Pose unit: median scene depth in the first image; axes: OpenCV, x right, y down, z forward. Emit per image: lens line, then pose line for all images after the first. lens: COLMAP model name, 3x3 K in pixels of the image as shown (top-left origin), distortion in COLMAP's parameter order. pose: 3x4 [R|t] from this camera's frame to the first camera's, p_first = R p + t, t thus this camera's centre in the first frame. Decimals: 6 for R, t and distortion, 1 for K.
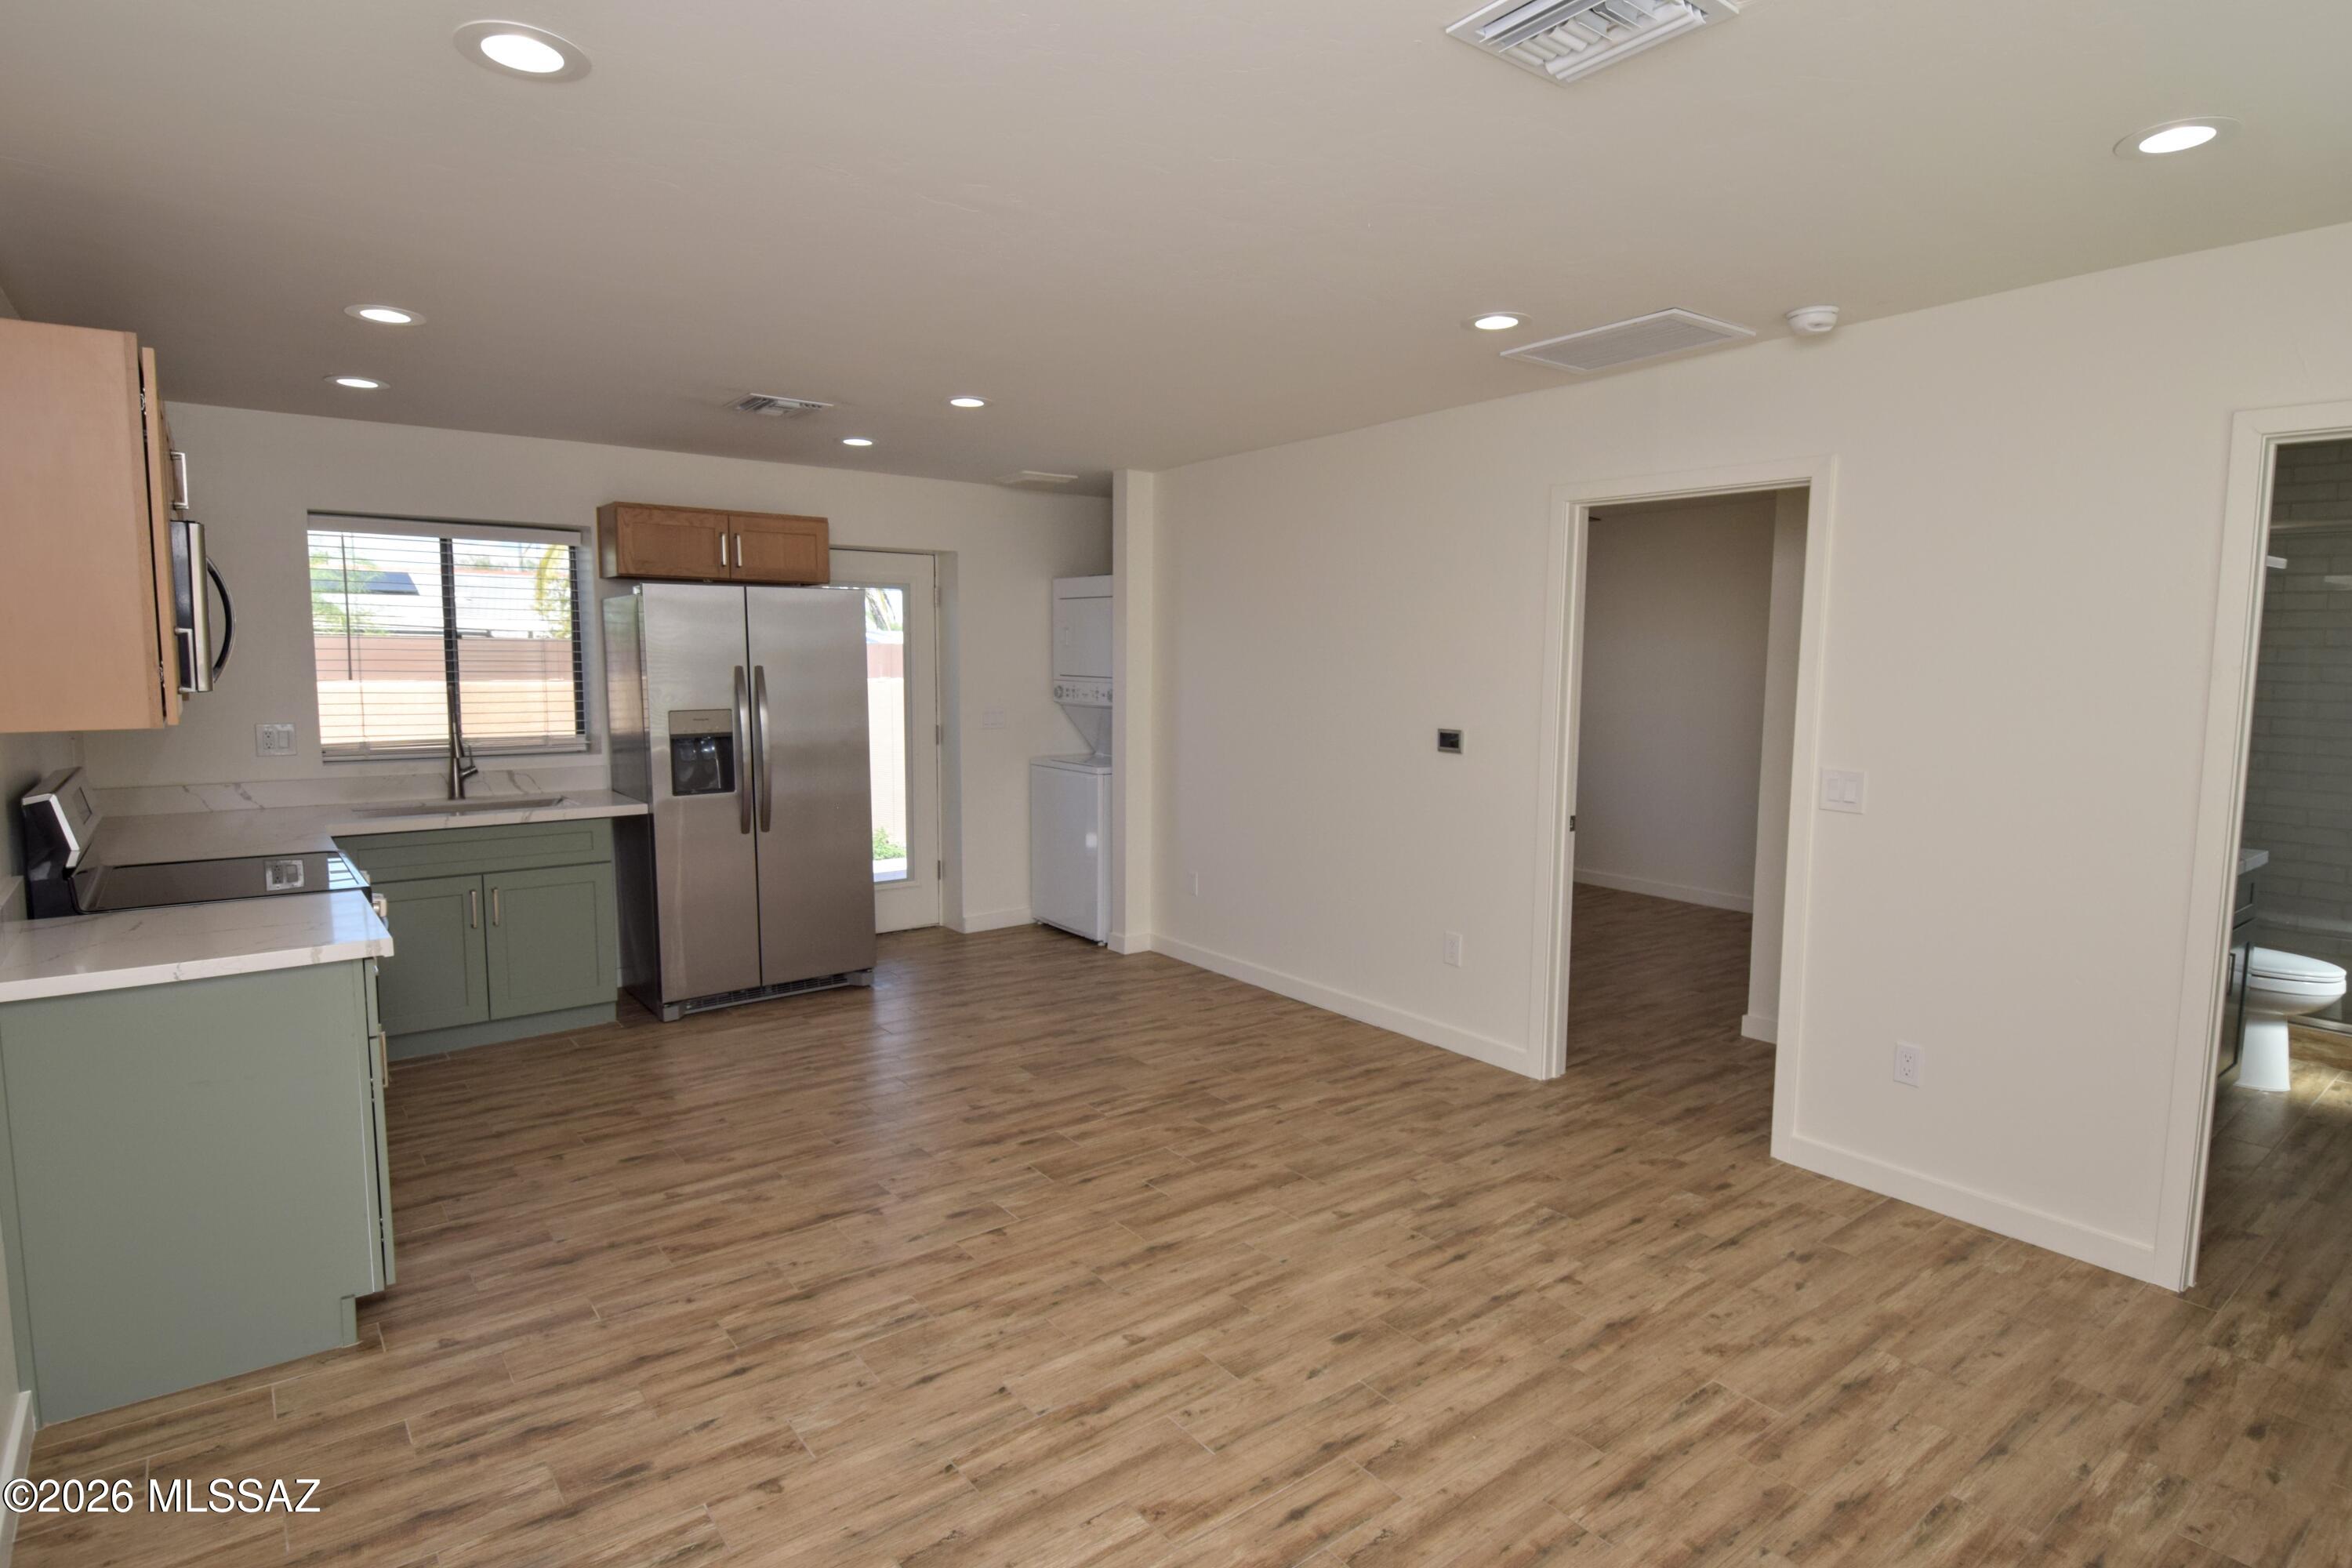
lens RADIAL K [[1223.9, 0, 1197.2], [0, 1223.9, 775.5], [0, 0, 1]] dist [0.019861, -0.028365]
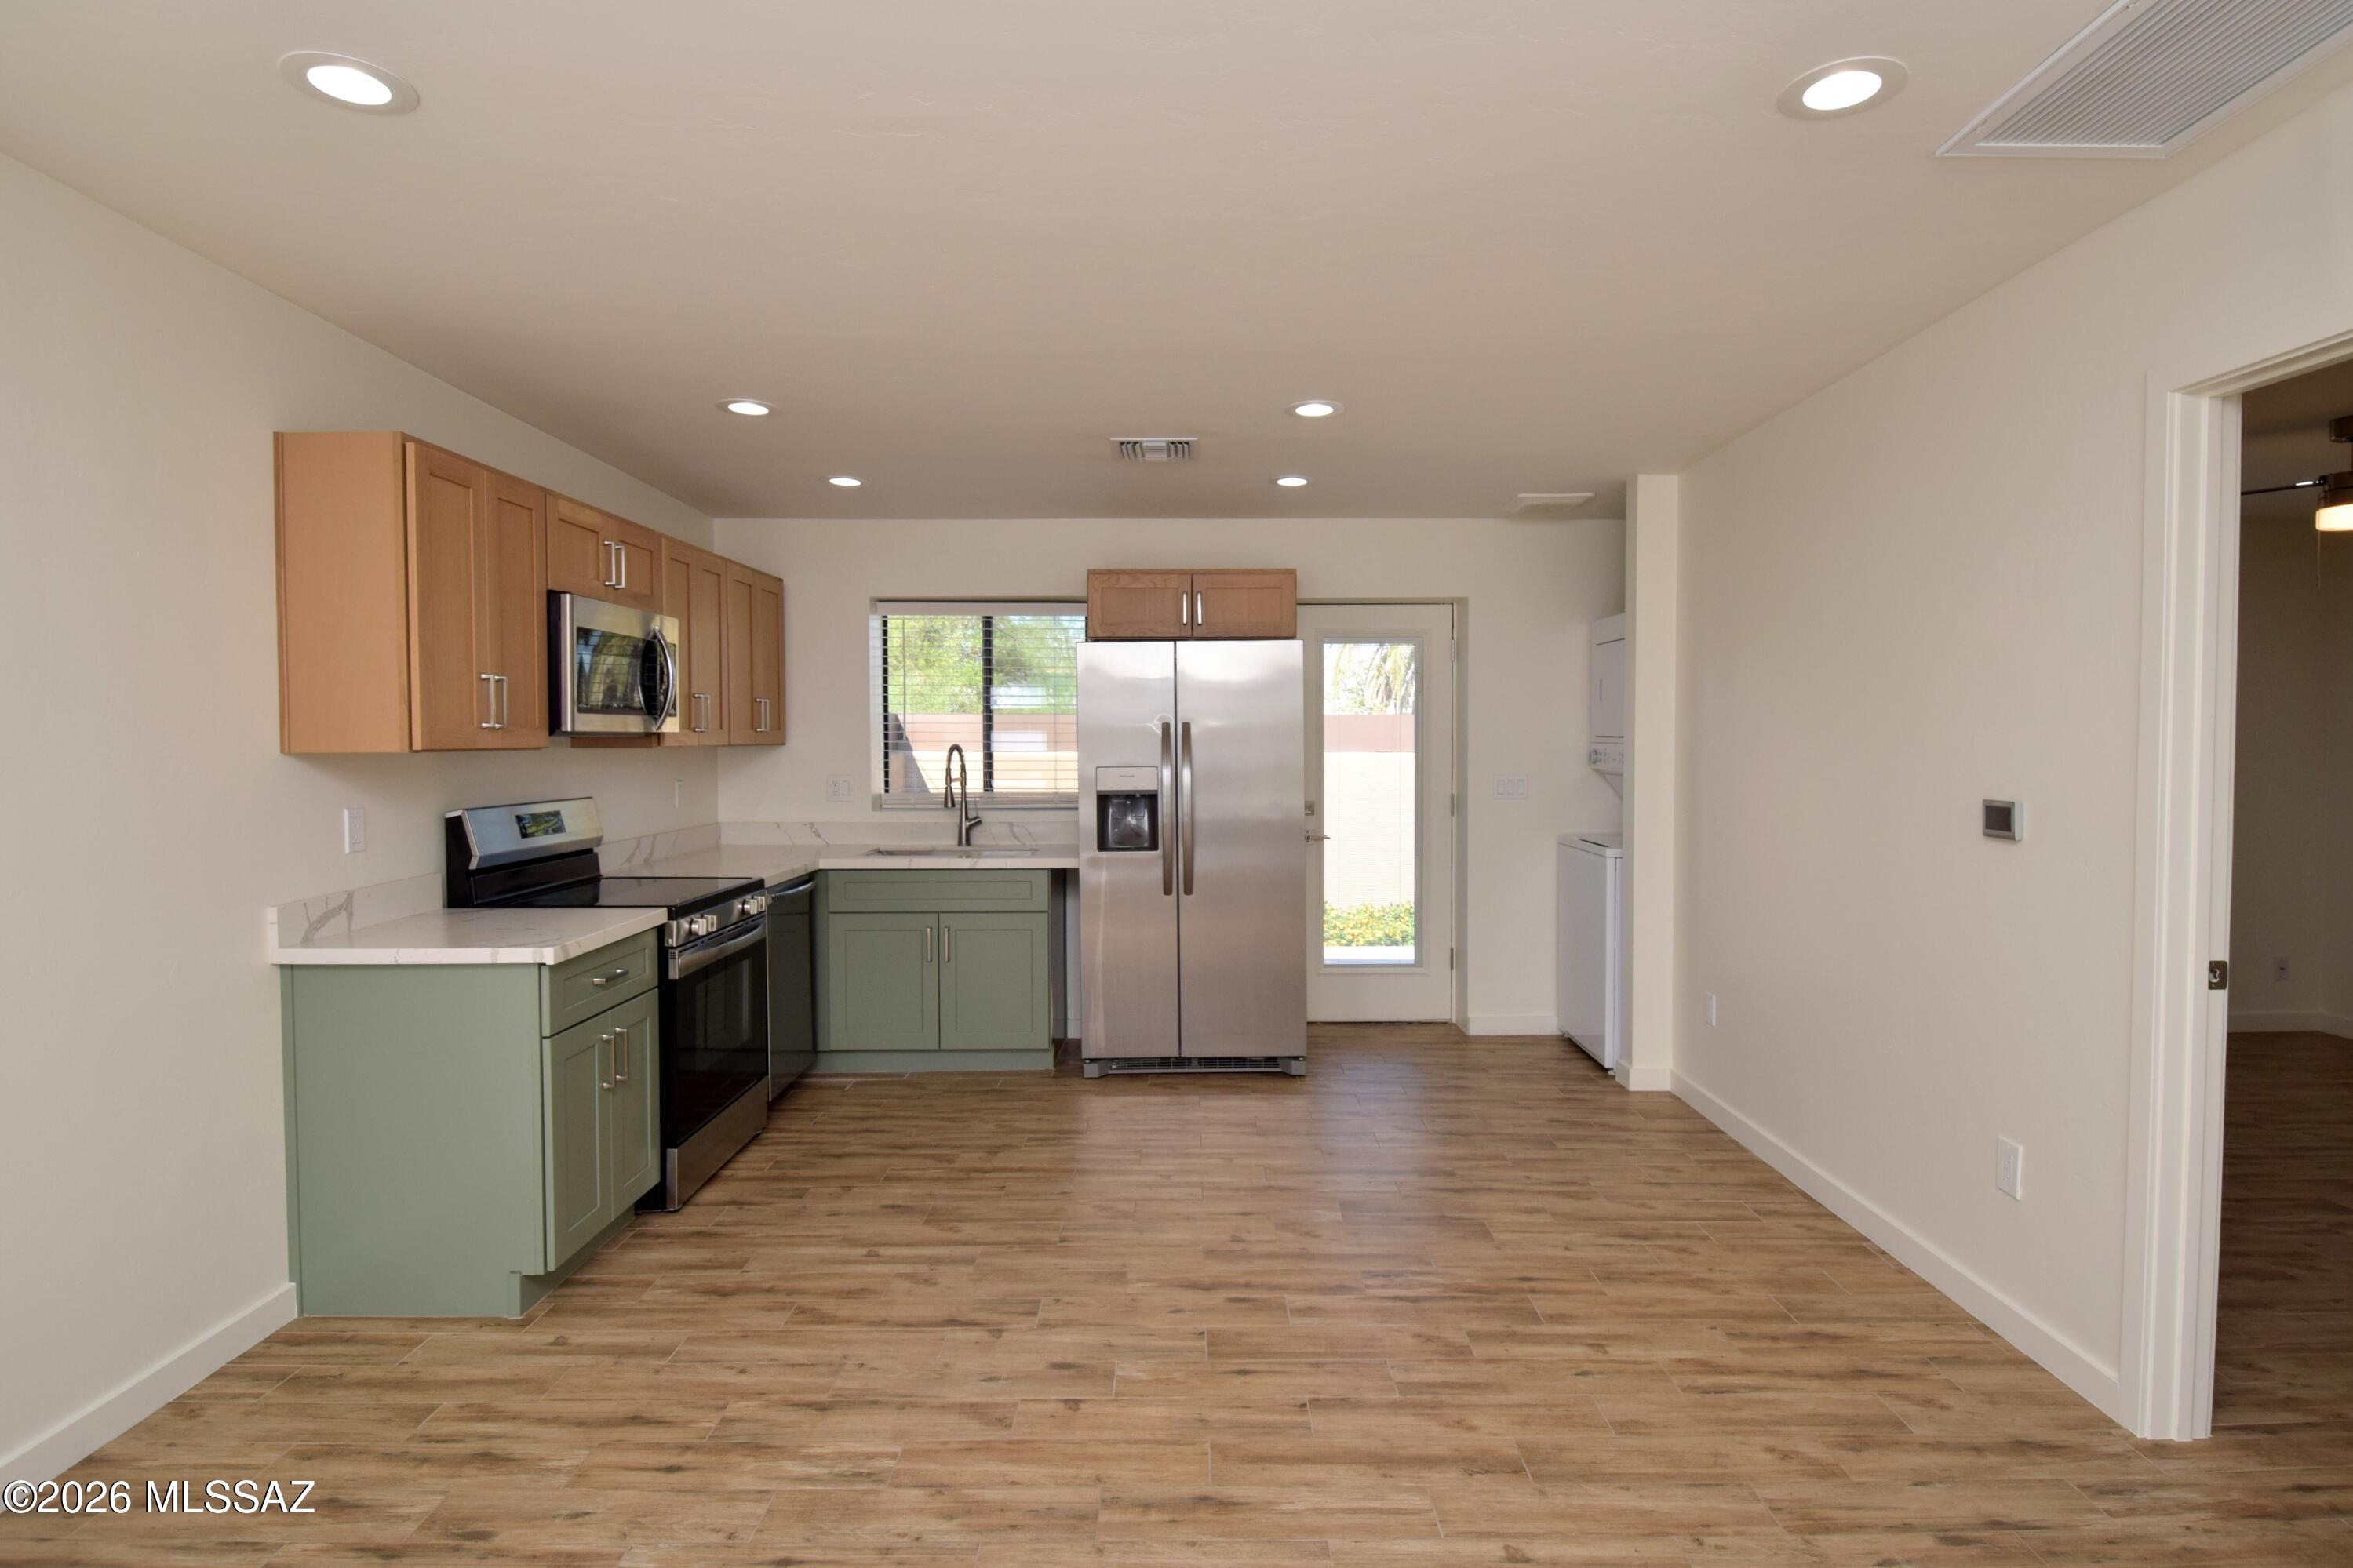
lens RADIAL K [[1216.2, 0, 1196.3], [0, 1216.2, 776.2], [0, 0, 1]] dist [0.019915, -0.027640]
pose [[0.787019, 0.009500, -0.616856, 0.288743], [-0.053265, 0.997194, -0.052600, 0.003755], [0.614625, 0.074254, 0.785317, 0.301686]]
